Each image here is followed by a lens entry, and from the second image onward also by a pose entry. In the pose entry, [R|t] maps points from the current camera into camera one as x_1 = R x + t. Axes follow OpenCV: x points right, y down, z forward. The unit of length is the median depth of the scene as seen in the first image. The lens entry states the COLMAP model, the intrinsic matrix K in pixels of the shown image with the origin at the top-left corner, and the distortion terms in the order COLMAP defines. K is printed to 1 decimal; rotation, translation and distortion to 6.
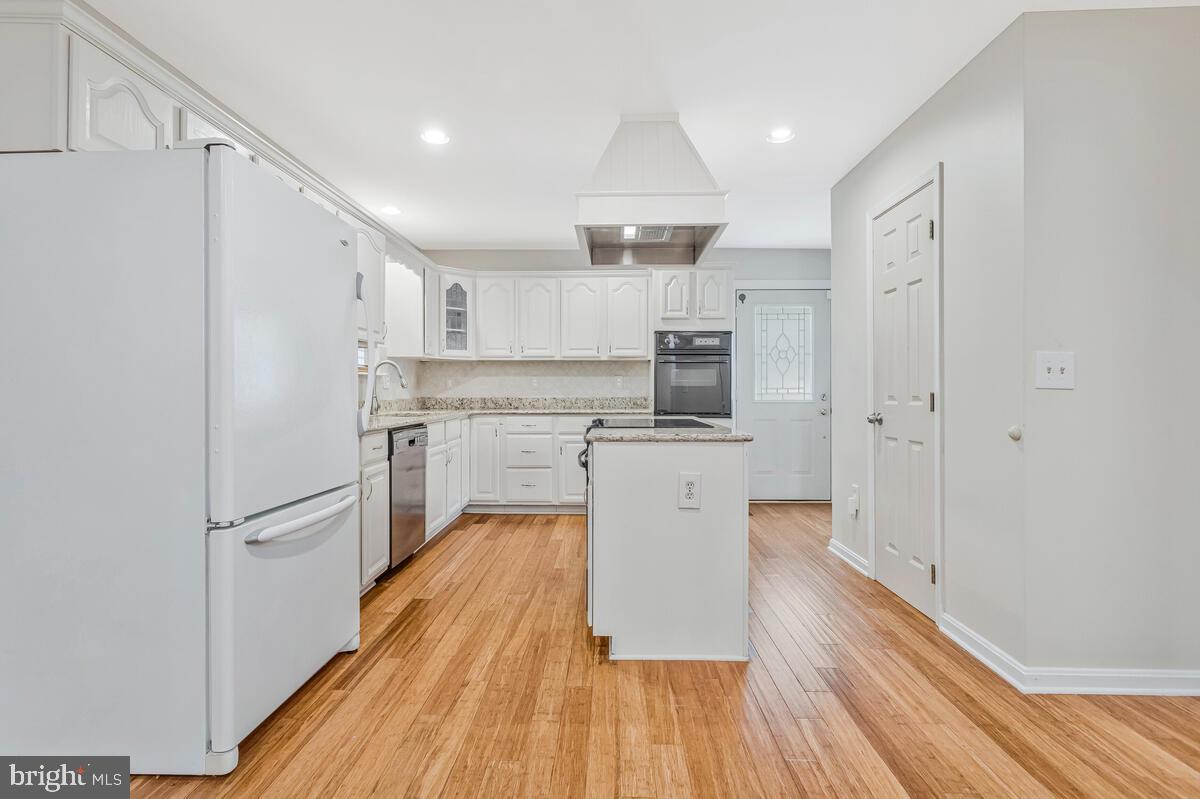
lens RADIAL K [[574.7, 0, 589.6], [0, 574.7, 393.8], [0, 0, 1]] dist [0.001528, 0.001651]
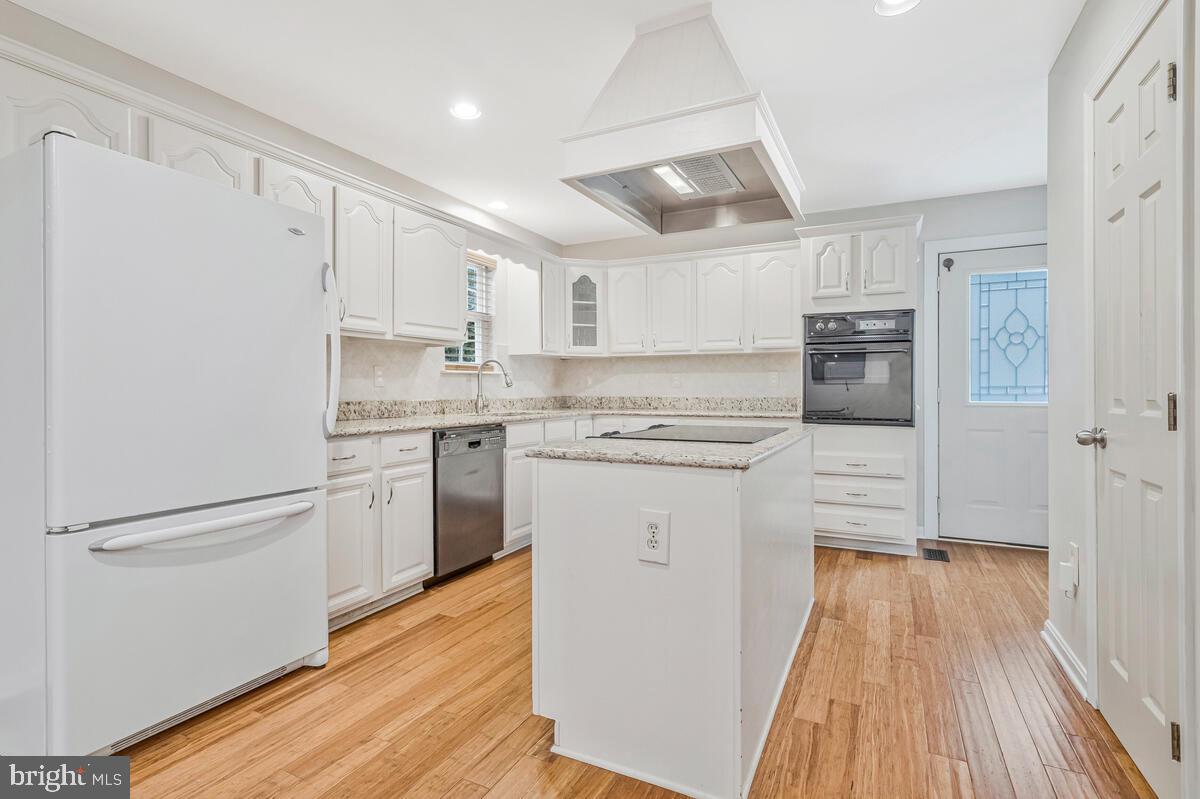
lens RADIAL K [[567.9, 0, 584.3], [0, 567.9, 393.4], [0, 0, 1]] dist [0.001268, 0.001136]
pose [[0.905633, 0.003609, -0.424048, 0.252575], [-0.002681, 0.999993, 0.002784, -0.002039], [0.424055, -0.001385, 0.905636, 0.232368]]
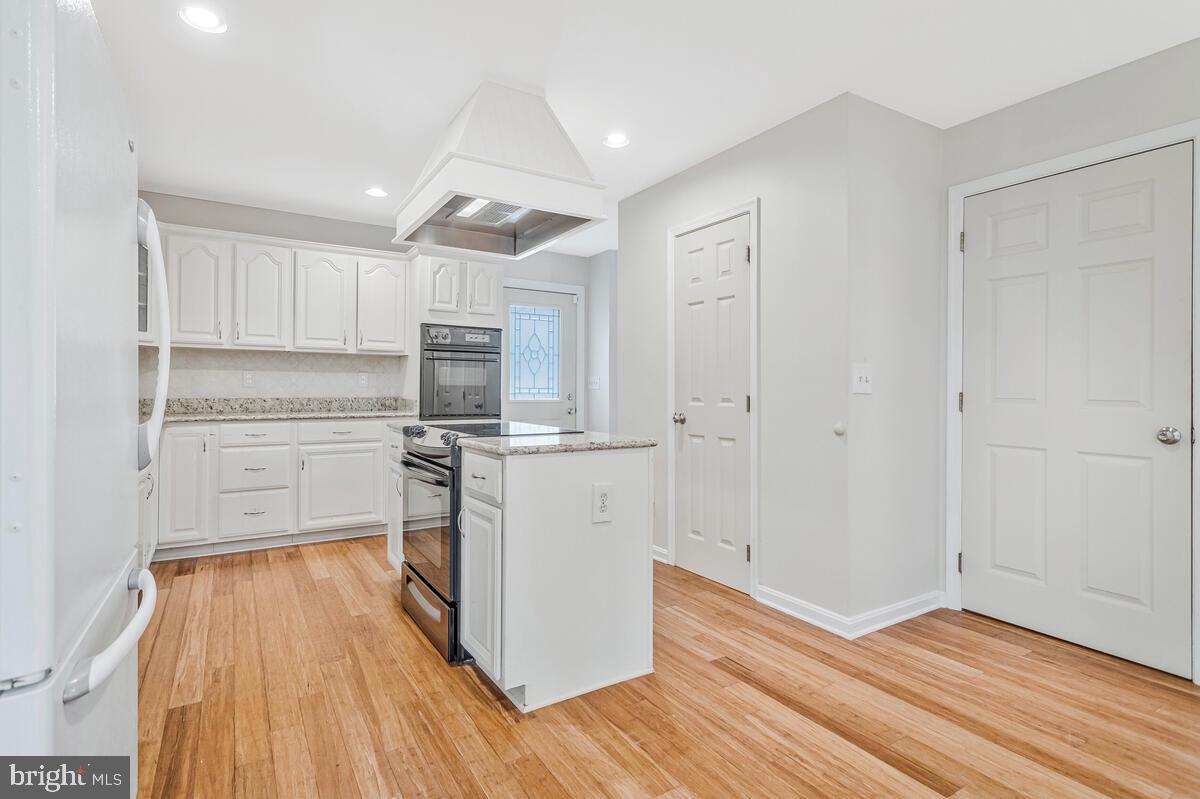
lens RADIAL K [[582.6, 0, 593.4], [0, 582.6, 386.3], [0, 0, 1]] dist [0.002542, 0.001751]
pose [[0.835219, 0.007527, 0.549867, -0.232510], [-0.003165, 0.999956, -0.008881, -0.006714], [-0.549909, 0.005677, 0.835205, 0.148990]]
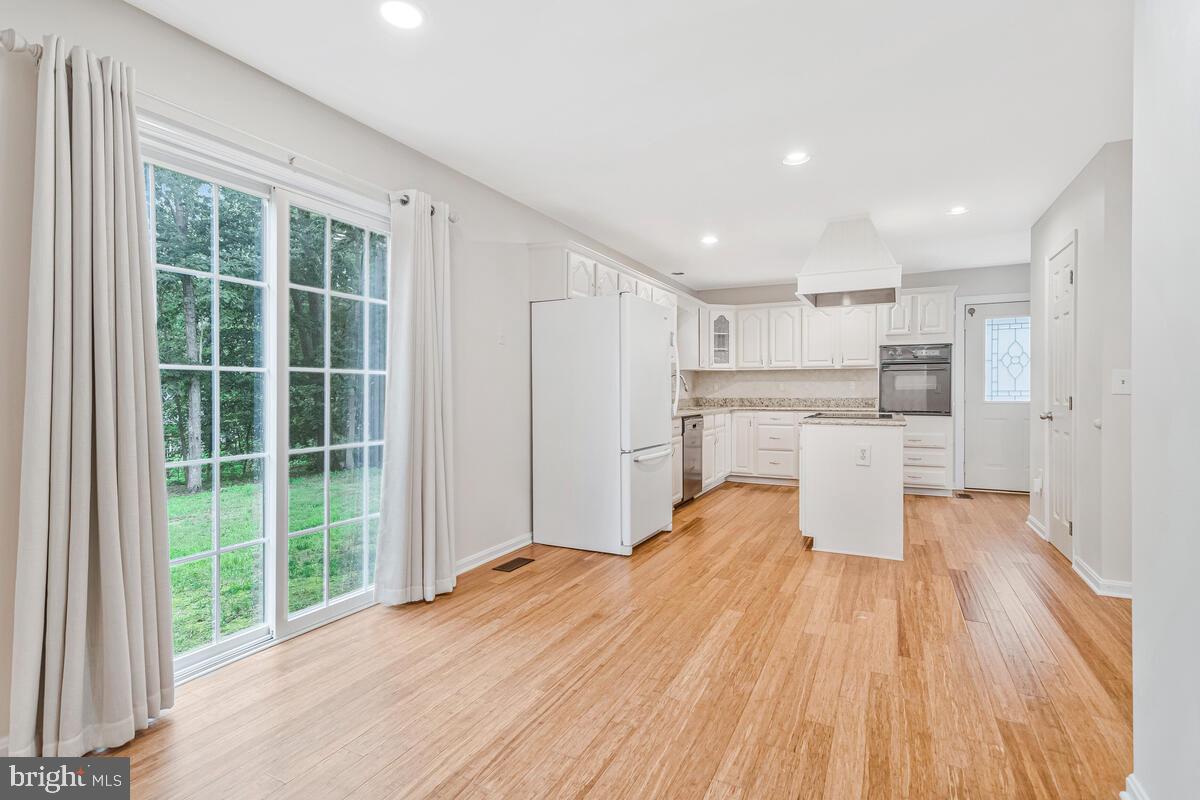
lens RADIAL K [[553.8, 0, 601.9], [0, 553.8, 399.0], [0, 0, 1]] dist [0.002641, 0.000648]
pose [[0.907236, 0.005024, -0.420593, 0.105639], [-0.000889, 0.999949, 0.010027, -0.006255], [0.420622, -0.008724, 0.907194, -0.511513]]
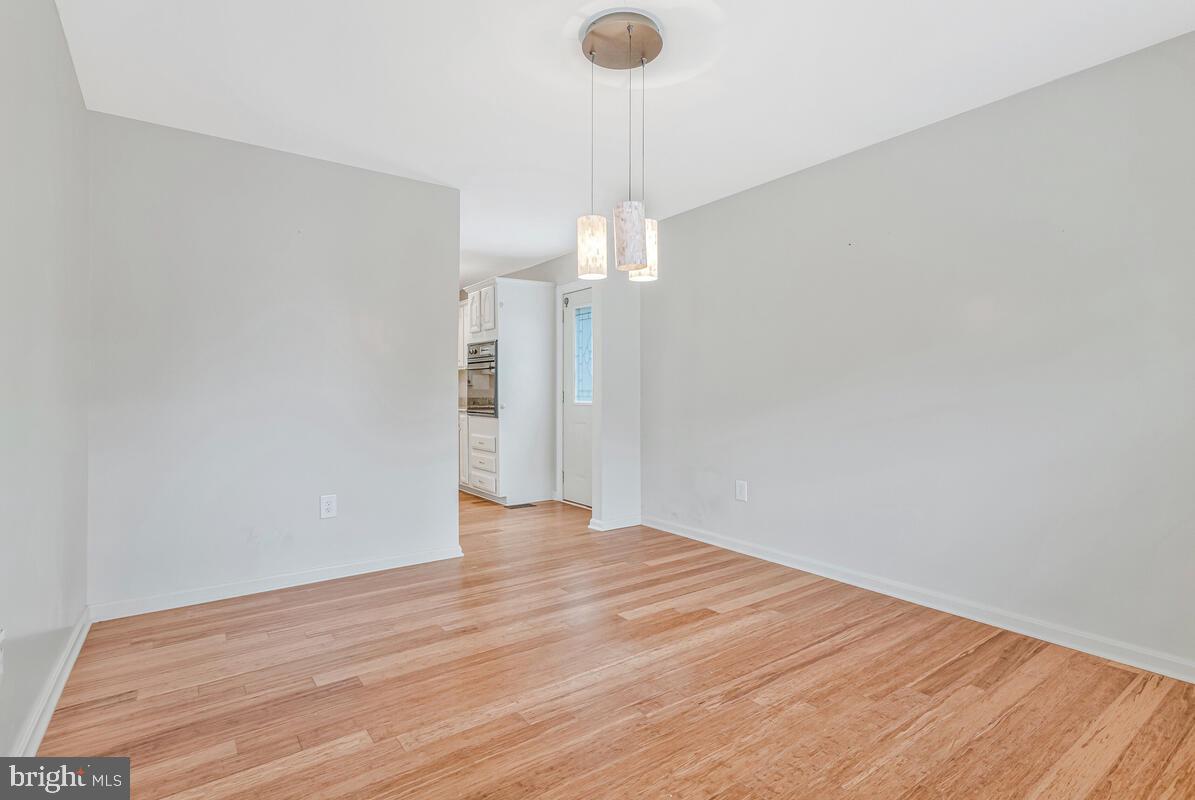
lens RADIAL K [[551.5, 0, 599.4], [0, 551.5, 399.0], [0, 0, 1]] dist [0.002641, 0.000648]
pose [[0.598248, 0.003300, -0.801304, 1.799930], [-0.001734, 0.999995, 0.002824, 0.004720], [0.801309, -0.000300, 0.598250, 0.771492]]
